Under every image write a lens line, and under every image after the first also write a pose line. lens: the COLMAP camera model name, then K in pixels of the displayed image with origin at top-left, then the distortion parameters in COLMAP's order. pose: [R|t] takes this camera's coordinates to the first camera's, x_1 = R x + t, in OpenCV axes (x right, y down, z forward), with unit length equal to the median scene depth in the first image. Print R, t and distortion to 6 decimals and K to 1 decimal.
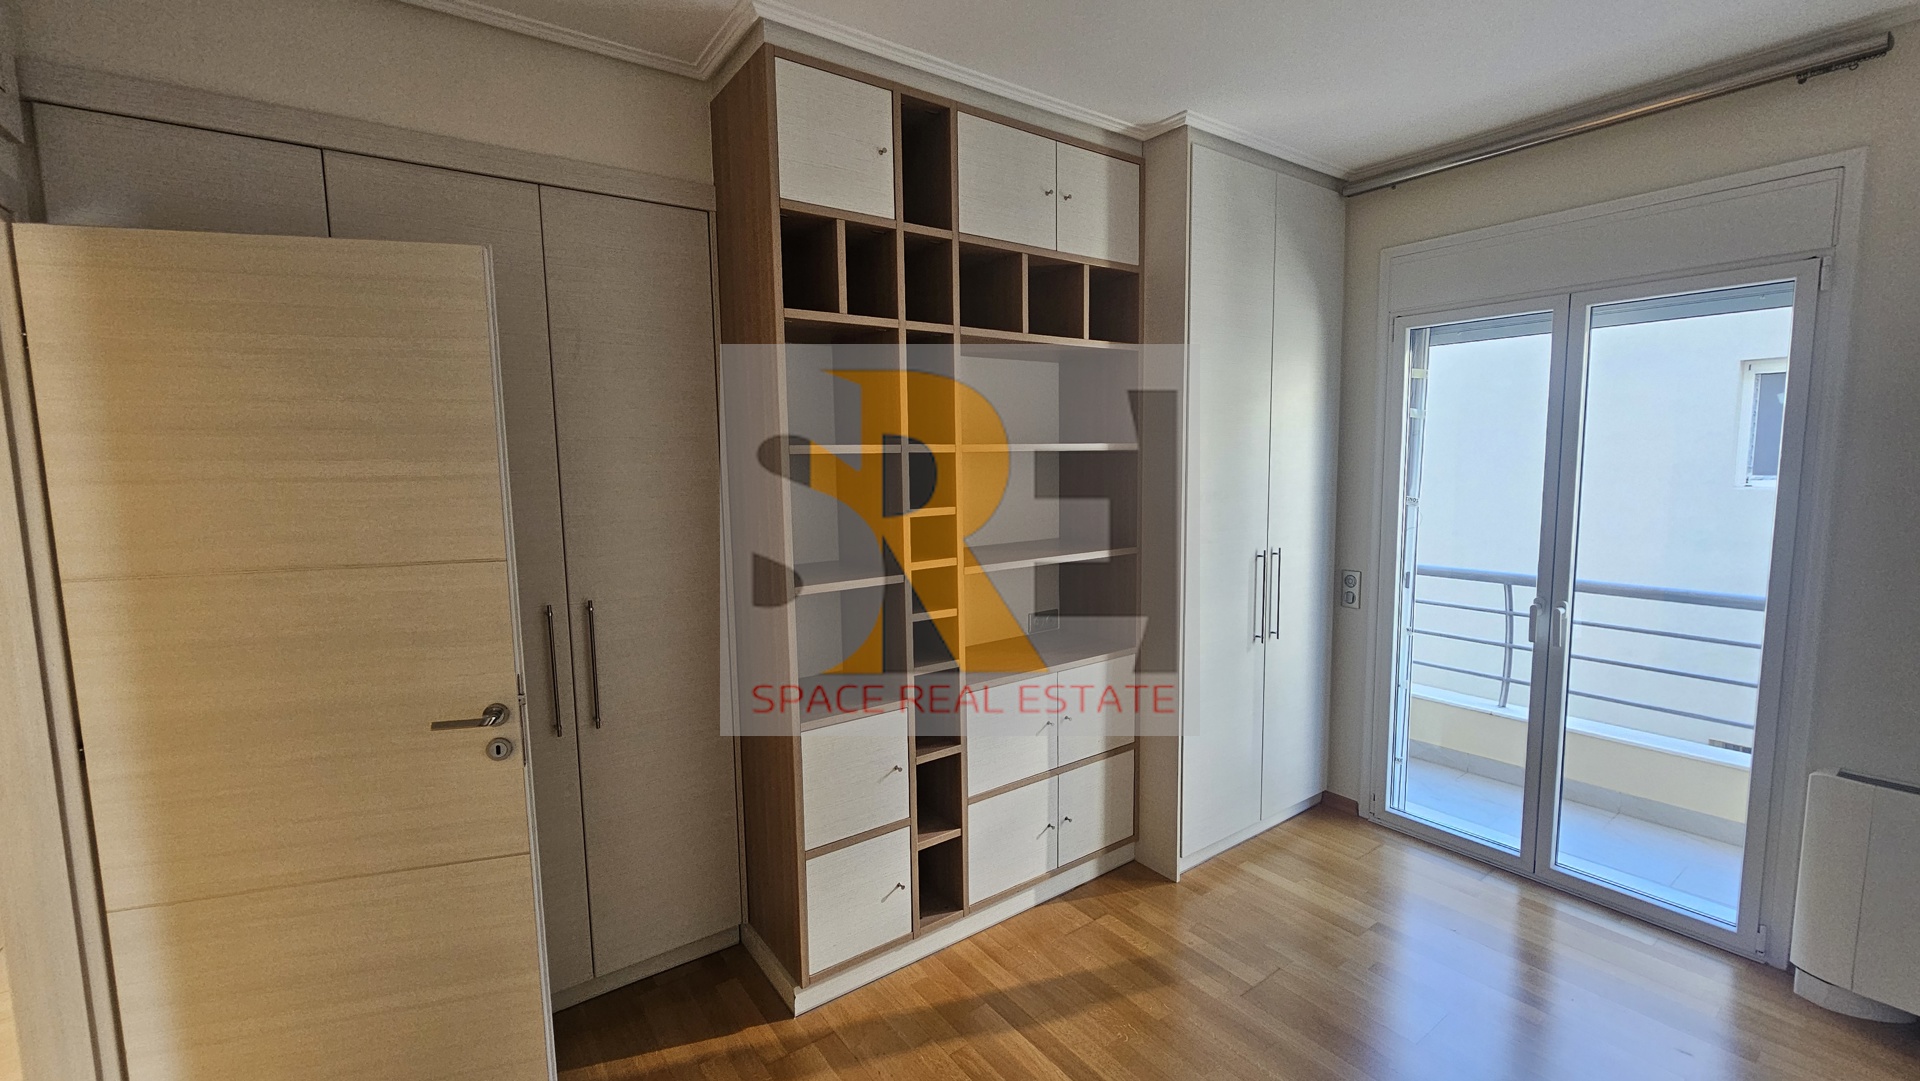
lens RADIAL K [[788.0, 0, 954.3], [0, 788.0, 538.5], [0, 0, 1]] dist [0.001636, 0.000135]
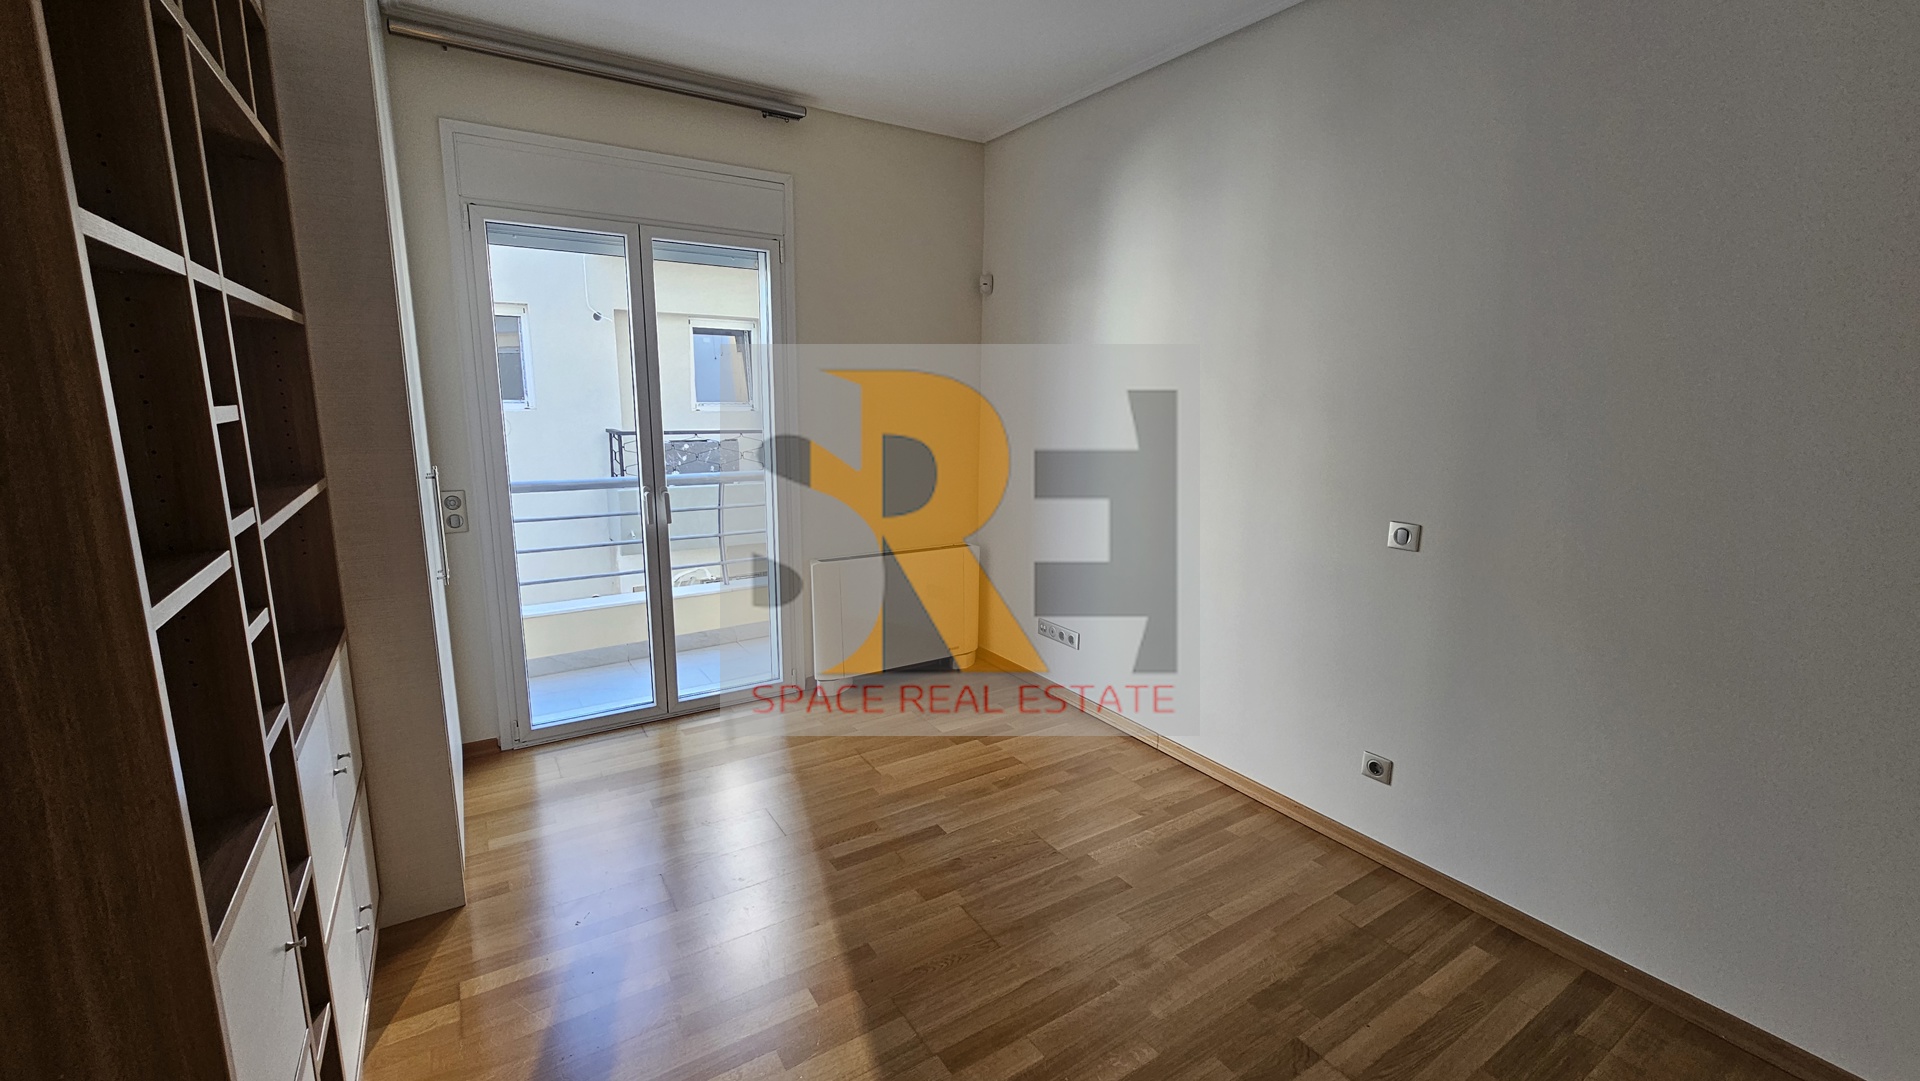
lens RADIAL K [[788.0, 0, 959.3], [0, 788.0, 551.7], [0, 0, 1]] dist [0.001636, 0.000135]
pose [[0.054080, -0.188040, 0.980671, -0.476978], [0.100035, 0.978188, 0.182047, -0.000223], [-0.993513, 0.088256, 0.071710, 0.518373]]
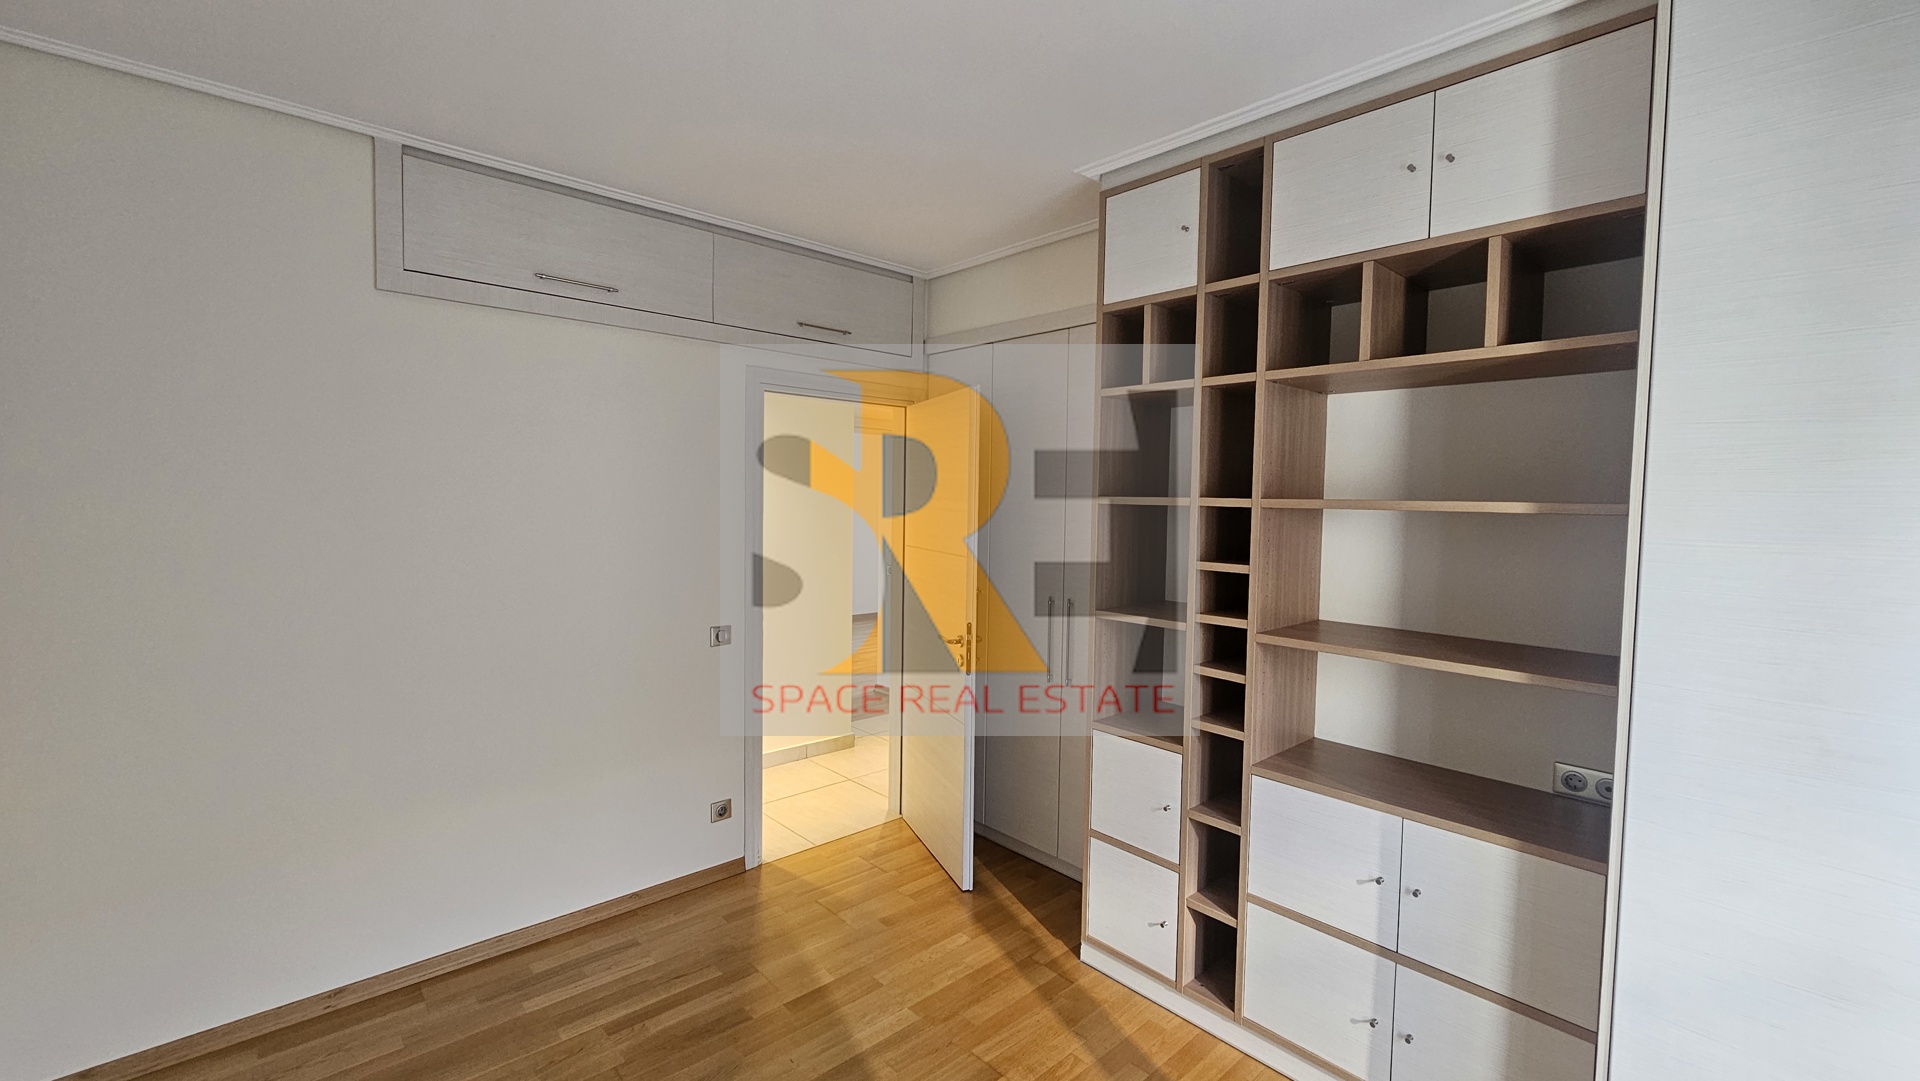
lens RADIAL K [[788.0, 0, 962.2], [0, 788.0, 540.6], [0, 0, 1]] dist [0.001636, 0.000135]
pose [[0.115490, 0.072814, -0.990636, 0.875470], [-0.124934, 0.990454, 0.058236, -0.080988], [0.985420, 0.117039, 0.123484, 0.549203]]
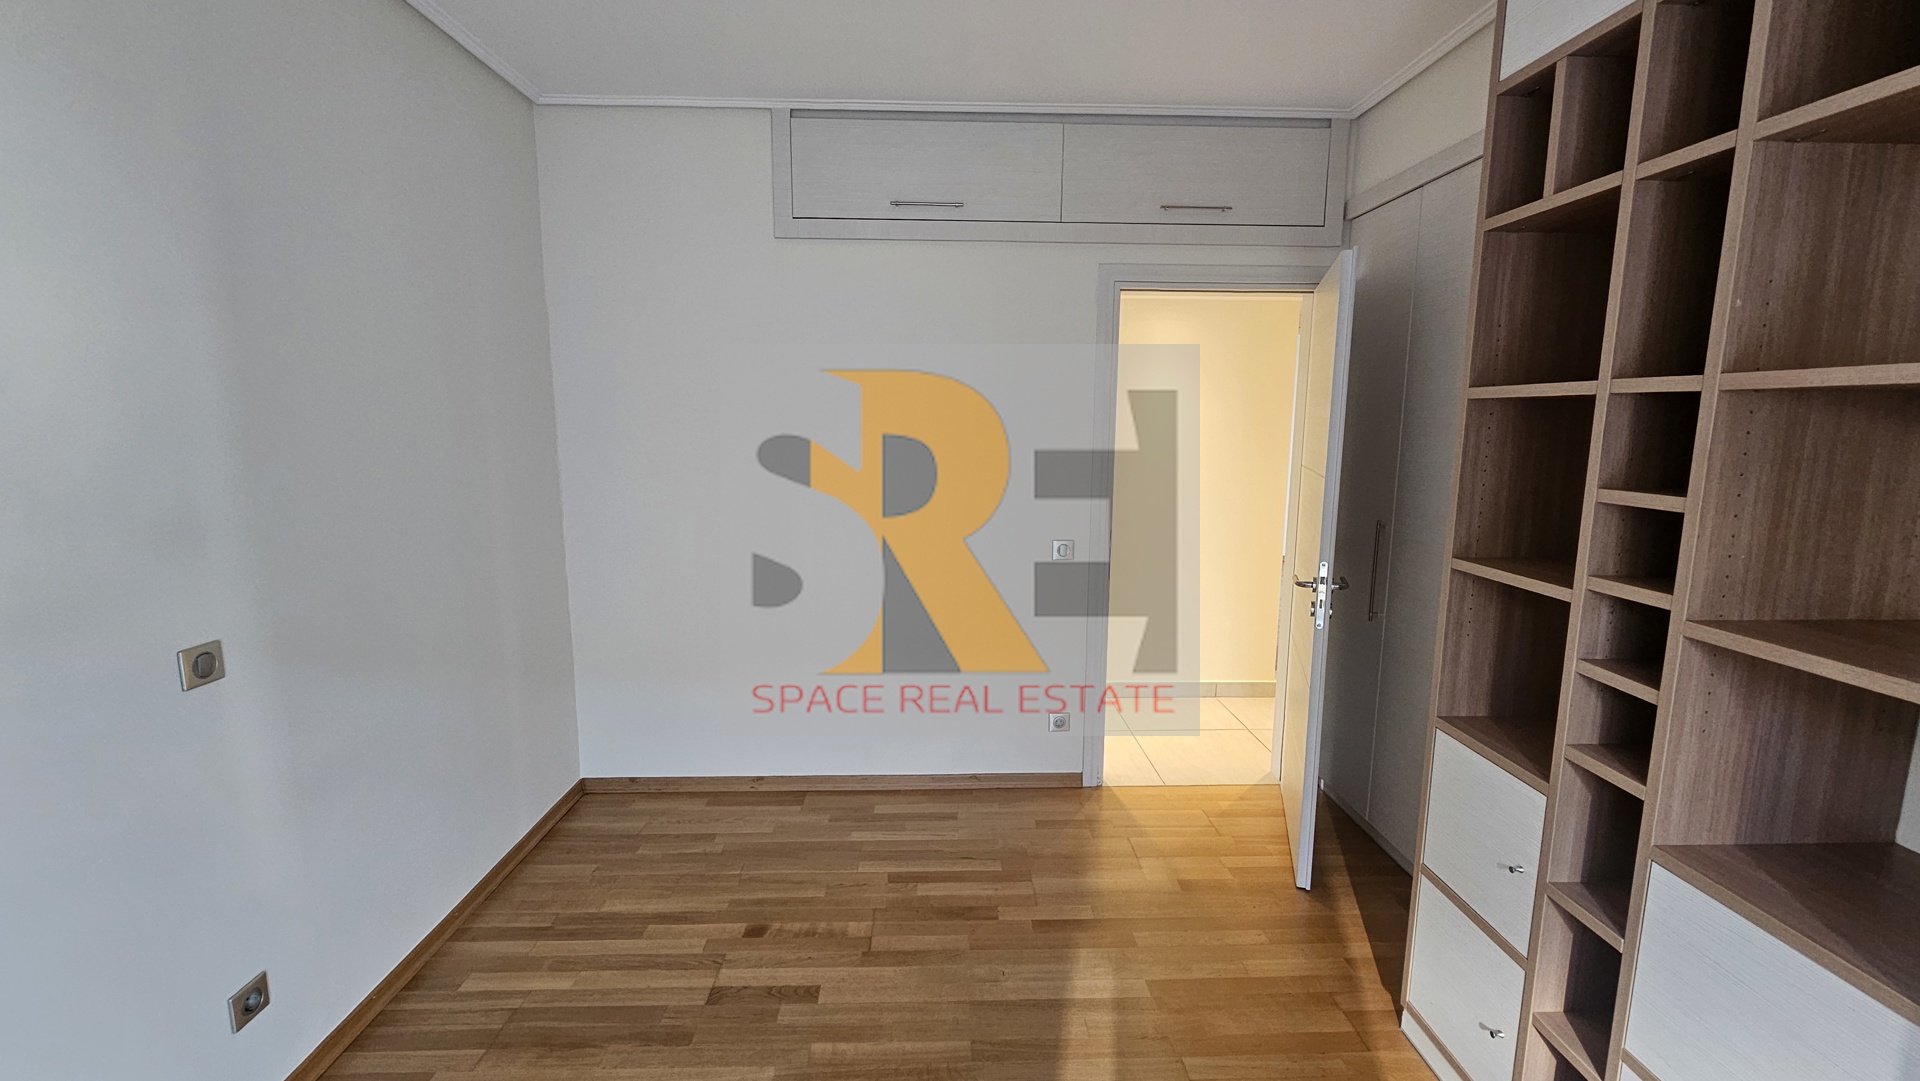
lens RADIAL K [[788.0, 0, 960.9], [0, 788.0, 540.1], [0, 0, 1]] dist [0.001636, 0.000135]
pose [[-0.560473, 0.137907, -0.816610, 0.686487], [-0.086707, 0.970848, 0.223465, -0.087517], [0.823621, 0.196052, -0.532177, 0.888059]]
